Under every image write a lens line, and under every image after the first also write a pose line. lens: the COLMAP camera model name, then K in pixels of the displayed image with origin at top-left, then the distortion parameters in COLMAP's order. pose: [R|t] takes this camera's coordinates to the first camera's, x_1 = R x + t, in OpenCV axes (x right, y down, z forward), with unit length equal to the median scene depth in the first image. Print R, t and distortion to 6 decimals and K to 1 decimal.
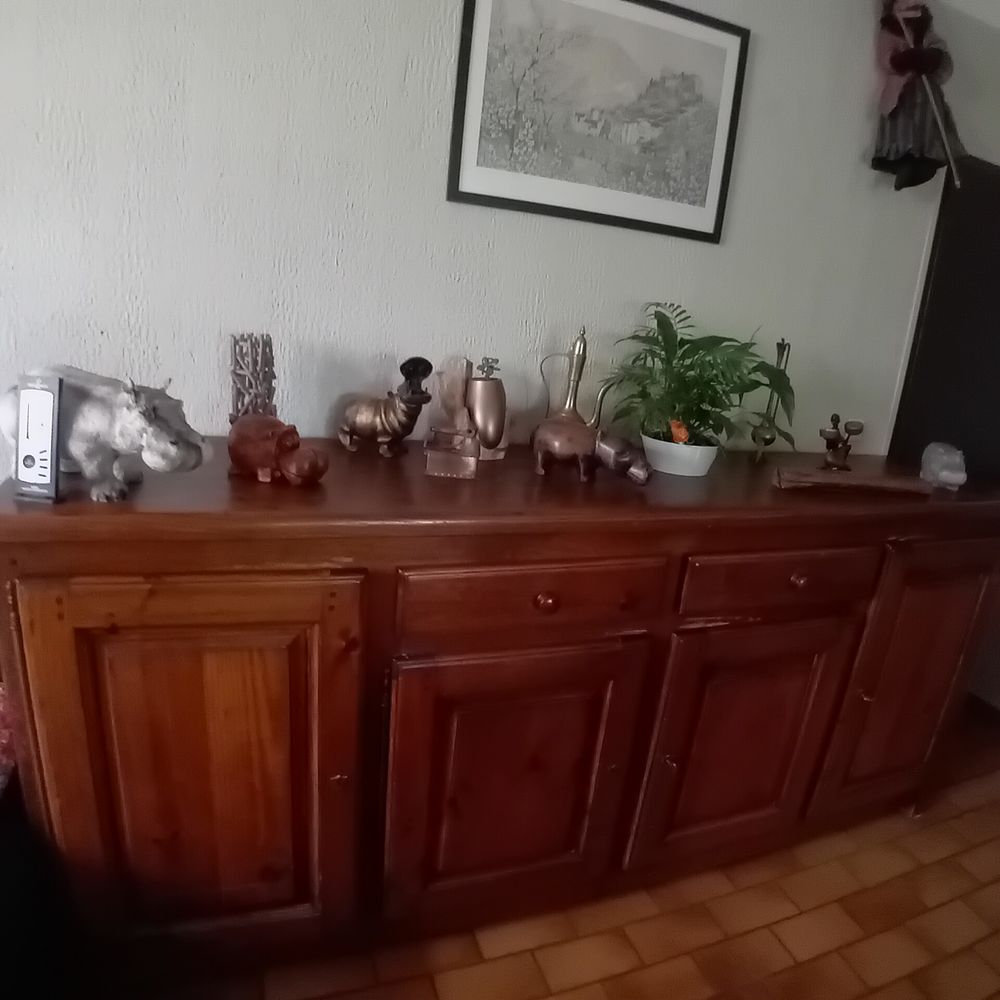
lens RADIAL K [[670.6, 0, 486.5], [0, 670.6, 485.1], [0, 0, 1]] dist [-0.111831, 0.005542]
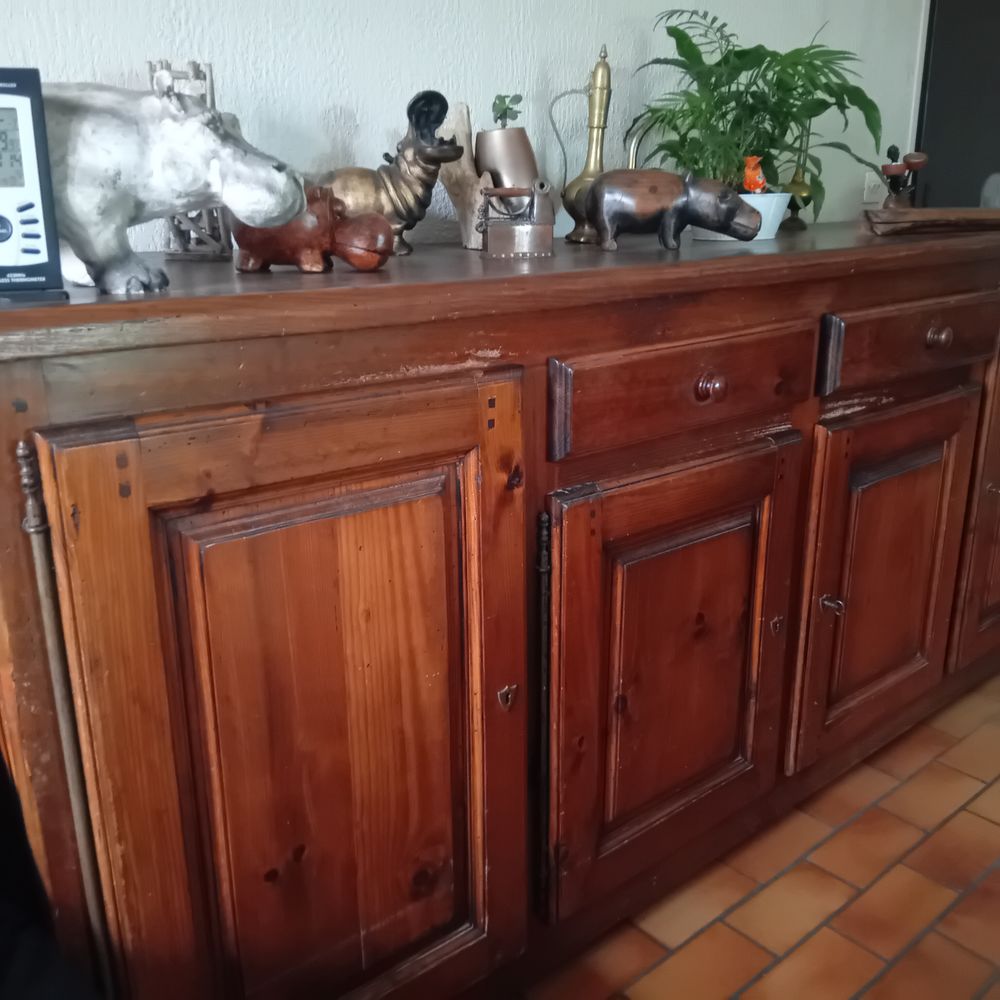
lens RADIAL K [[989.2, 0, 498.9], [0, 989.2, 491.0], [0, 0, 1]] dist [0.137953, -0.252314]
pose [[0.925292, -0.200667, 0.321819, -0.443517], [0.185430, 0.979584, 0.077663, 0.136334], [-0.330833, -0.012186, 0.943611, 0.018276]]
